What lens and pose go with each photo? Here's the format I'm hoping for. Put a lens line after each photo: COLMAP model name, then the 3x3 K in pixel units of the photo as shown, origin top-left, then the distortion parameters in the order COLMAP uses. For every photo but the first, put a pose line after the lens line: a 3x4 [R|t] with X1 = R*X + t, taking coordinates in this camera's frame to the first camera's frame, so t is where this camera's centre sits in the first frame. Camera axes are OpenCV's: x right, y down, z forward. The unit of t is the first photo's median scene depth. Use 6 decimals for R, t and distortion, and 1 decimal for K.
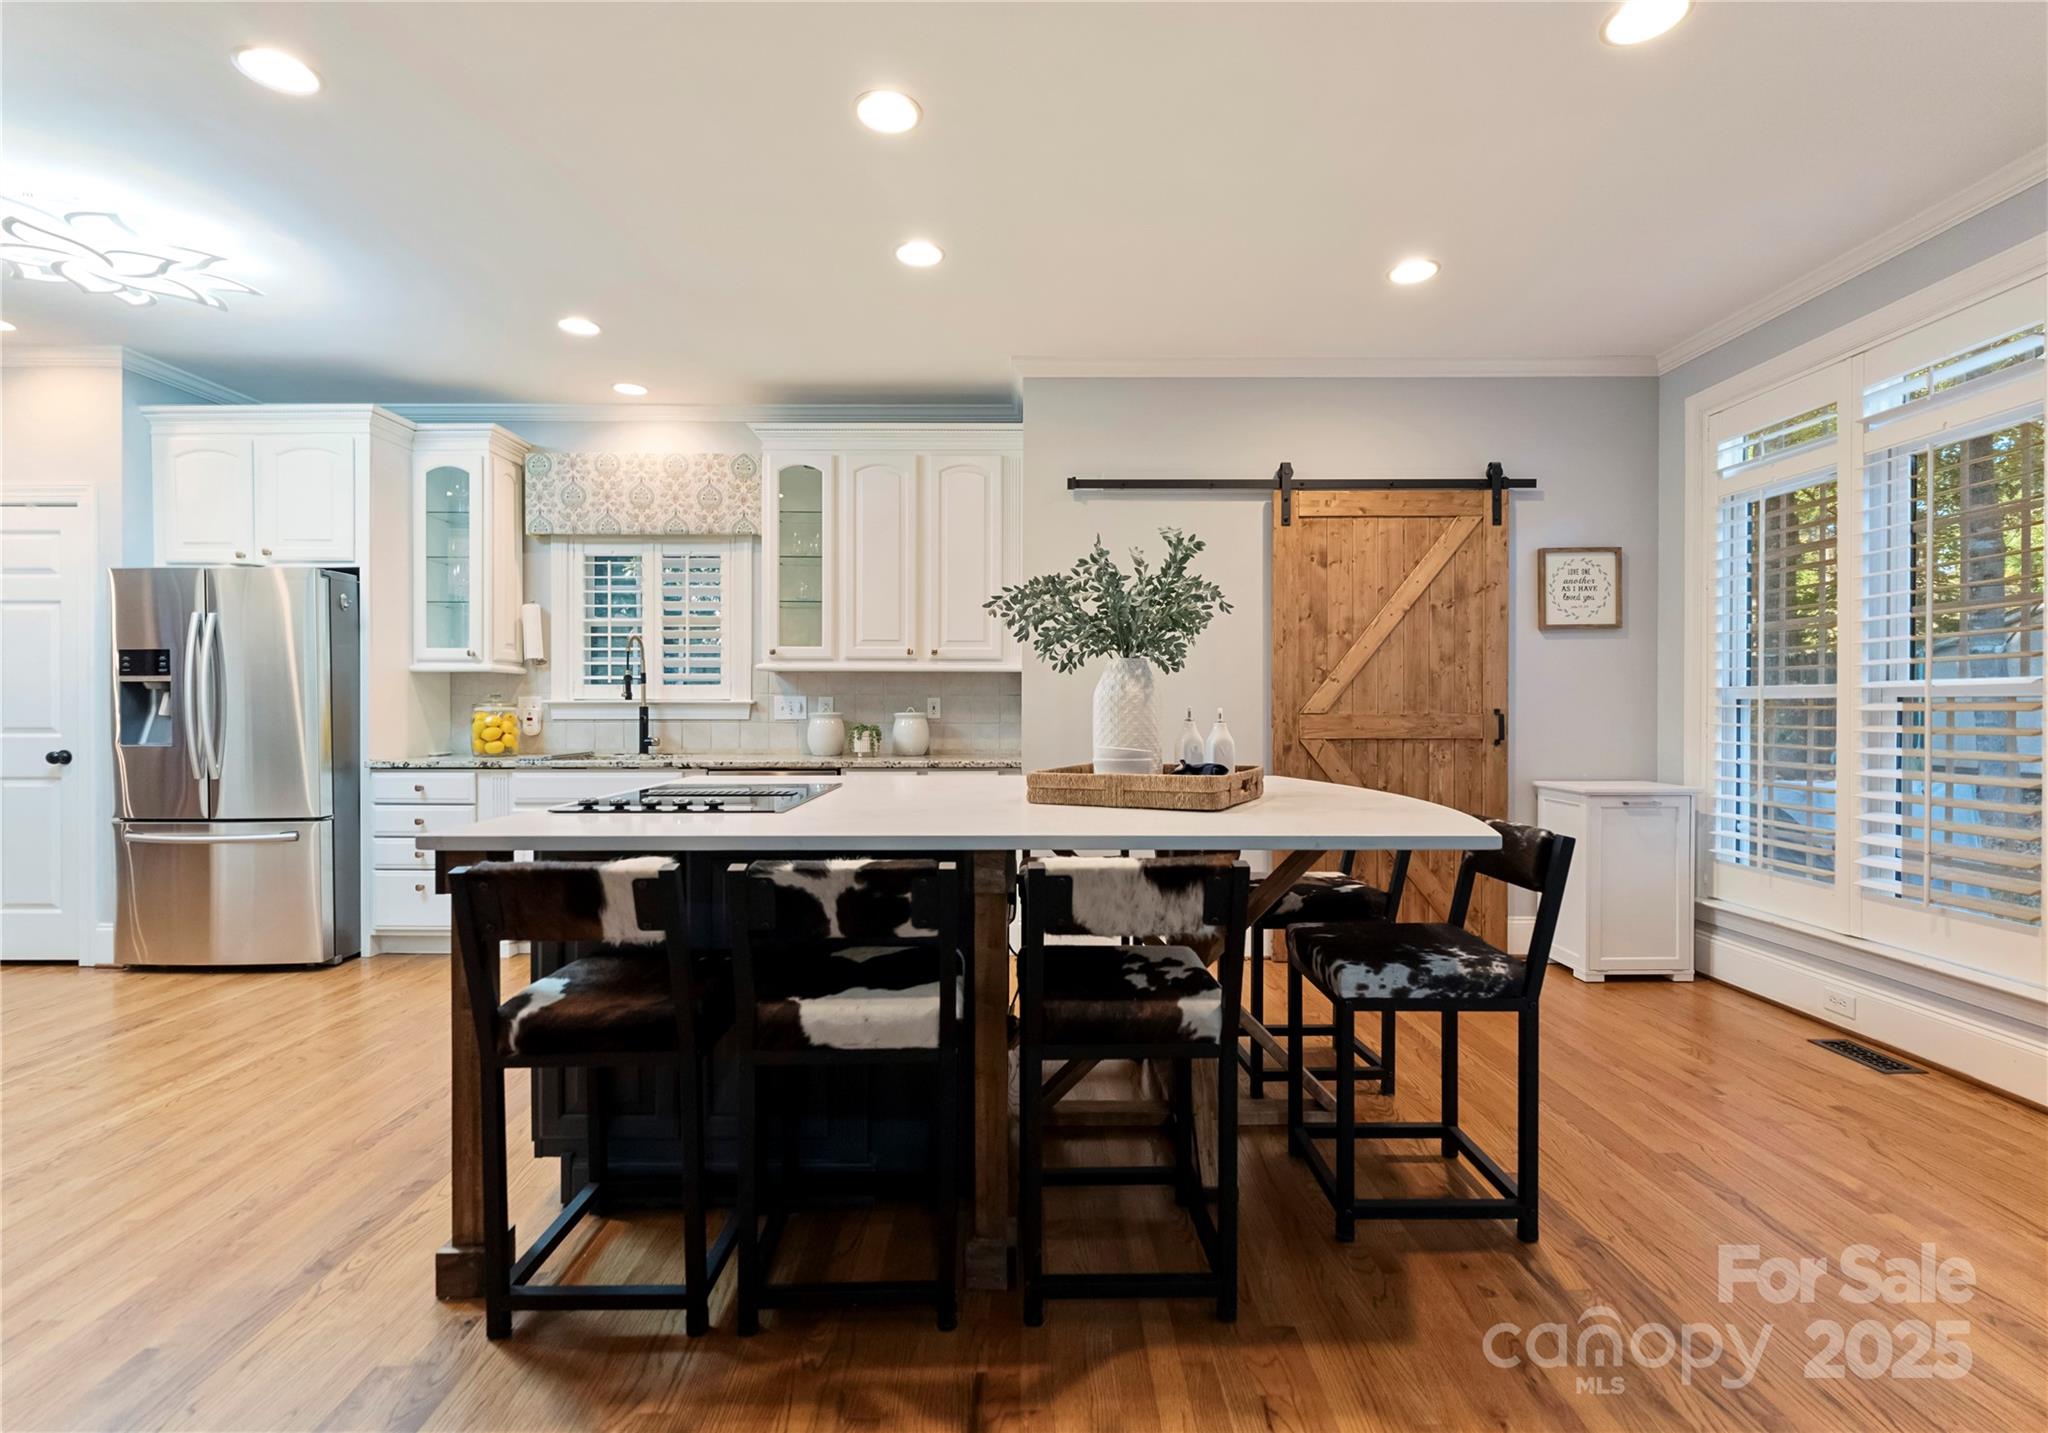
lens RADIAL K [[904.3, 0, 1027.9], [0, 904.3, 709.7], [0, 0, 1]] dist [-0.000193, -0.000019]
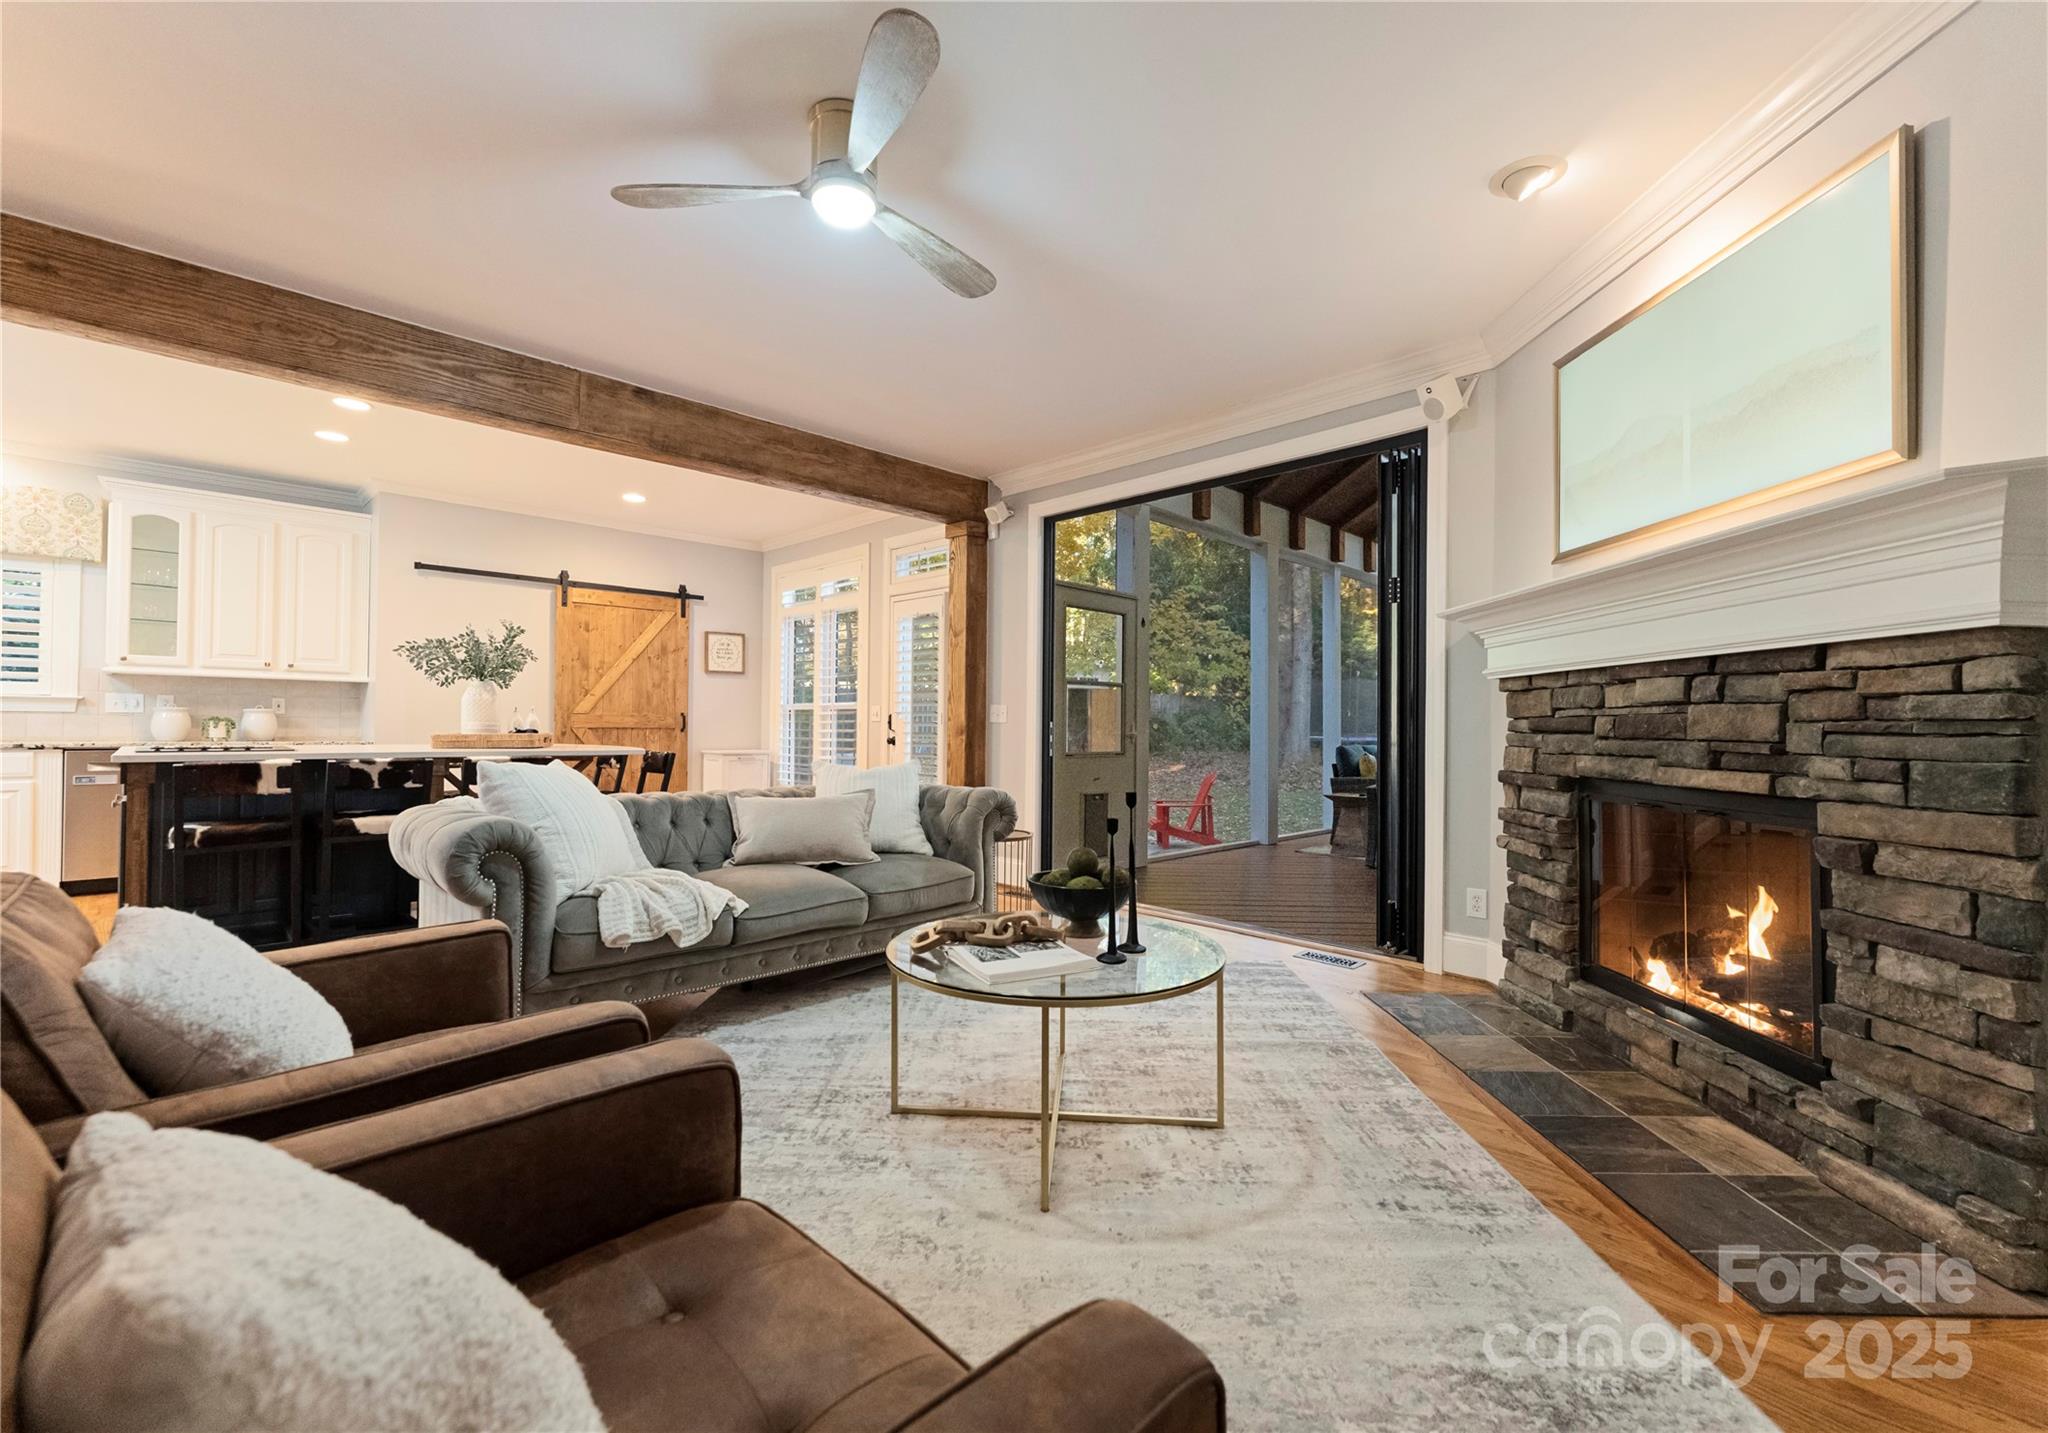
lens RADIAL K [[858.9, 0, 1024.0], [0, 858.9, 716.5], [0, 0, 1]] dist [-0.000020, 0.000185]
pose [[0.713076, 0.014554, 0.700936, -0.245020], [-0.007747, 0.999887, -0.012879, 0.025268], [-0.701044, 0.003754, 0.713108, -0.816194]]
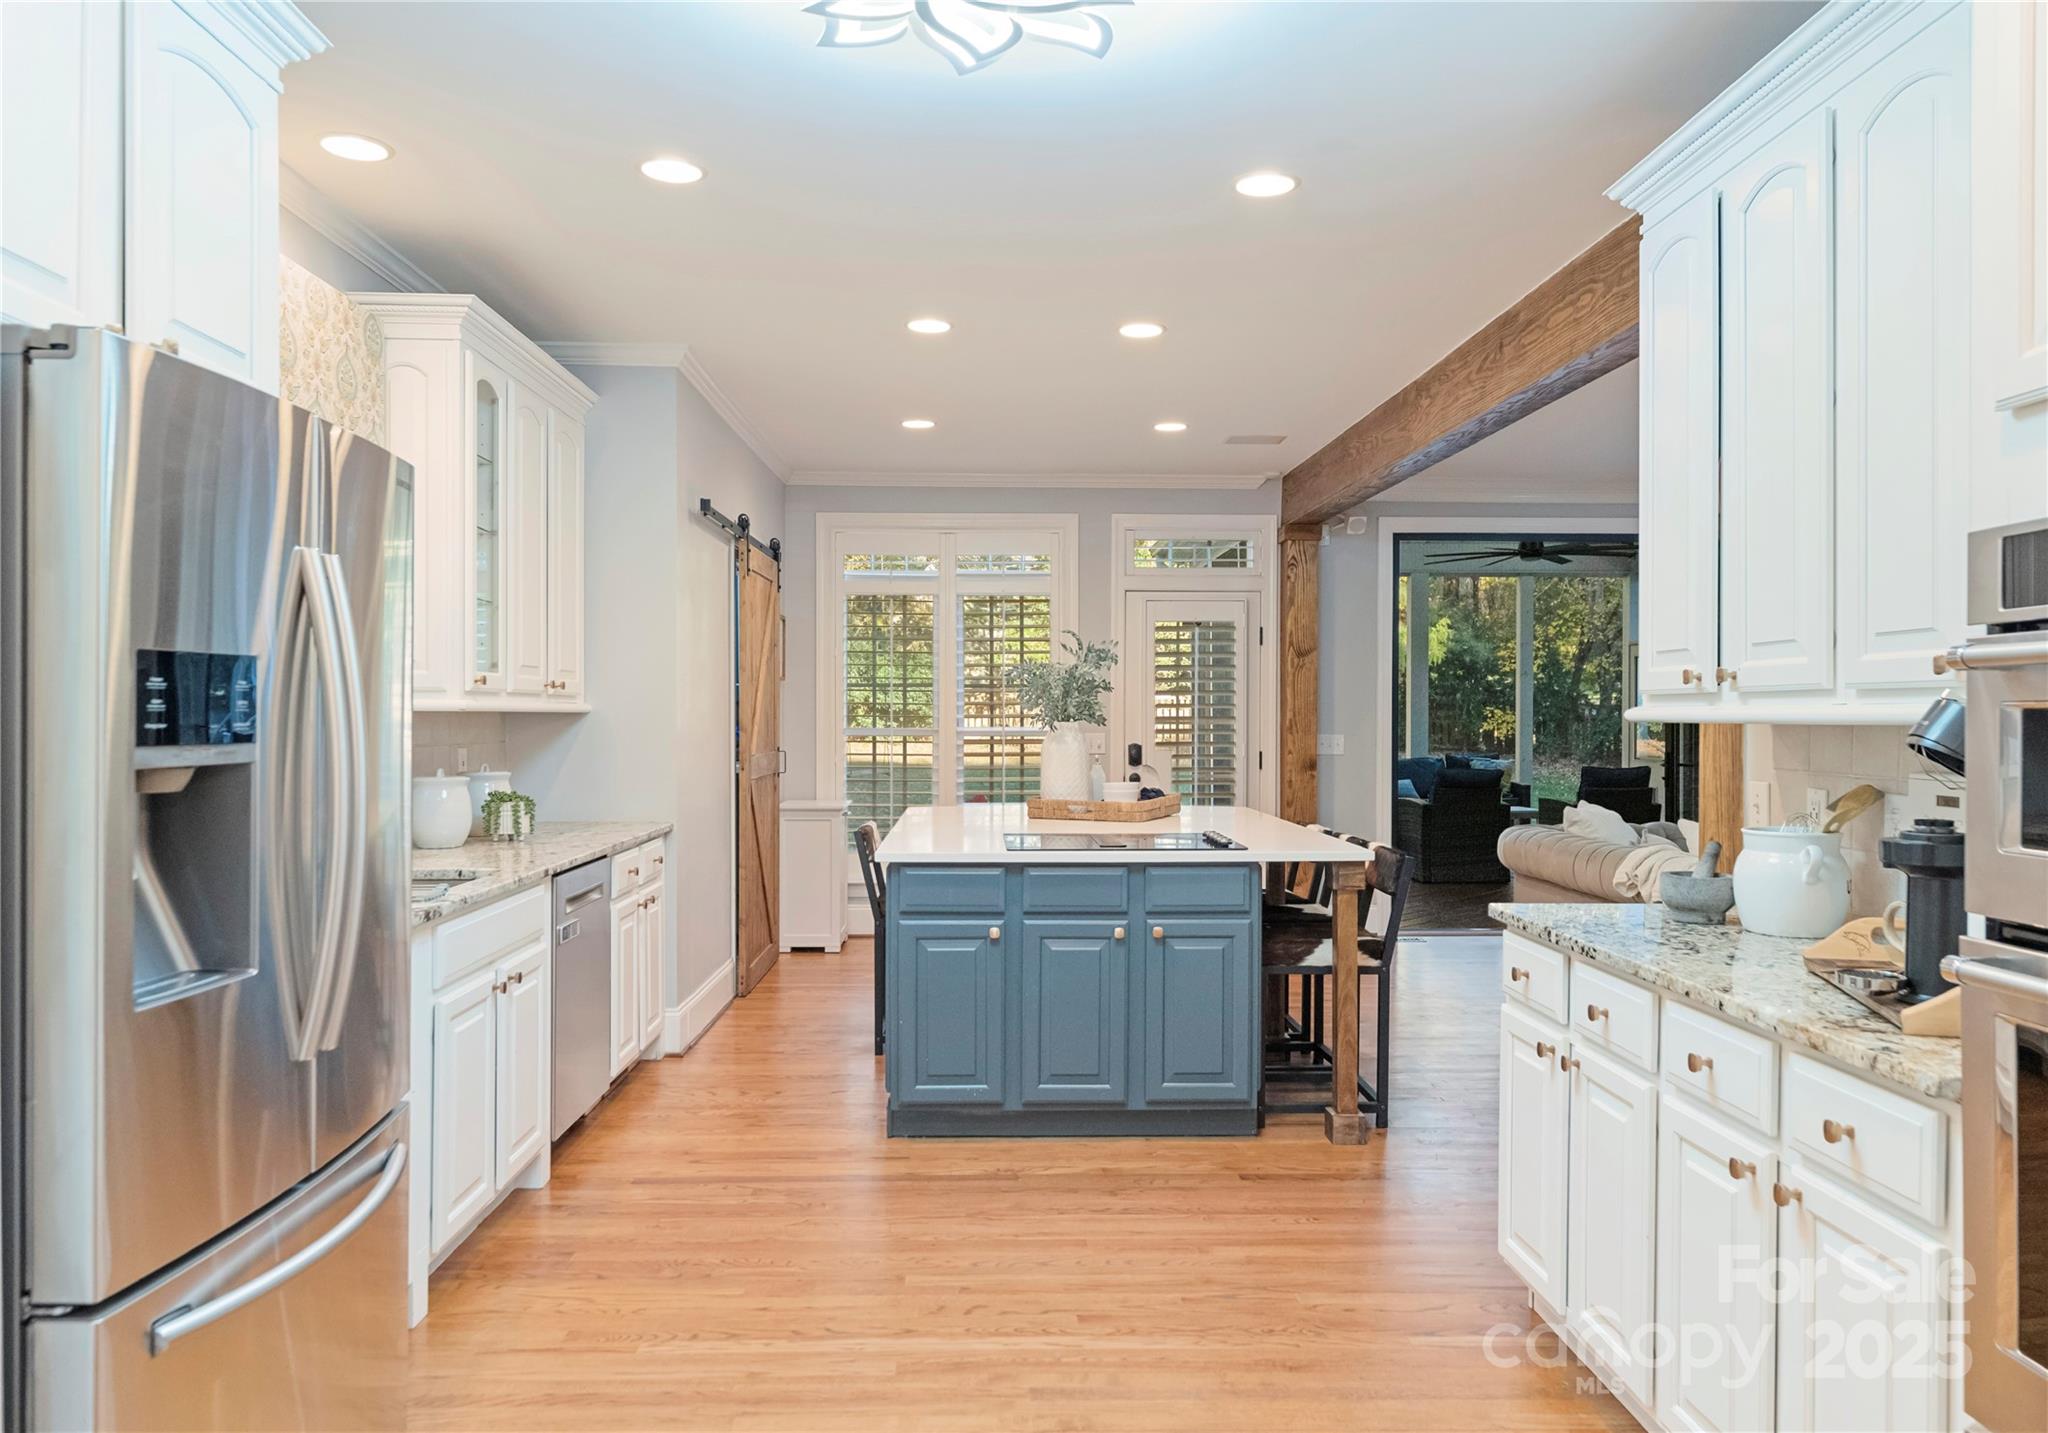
lens RADIAL K [[1439.6, 0, 1024.0], [0, 1439.6, 716.5], [0, 0, 1]] dist [-0.001000, -0.000105]
pose [[-0.018613, -0.007550, 0.999798, -1.385336], [-0.001717, 0.999970, 0.007519, -0.053809], [-0.999825, -0.001577, -0.018626, 0.709424]]
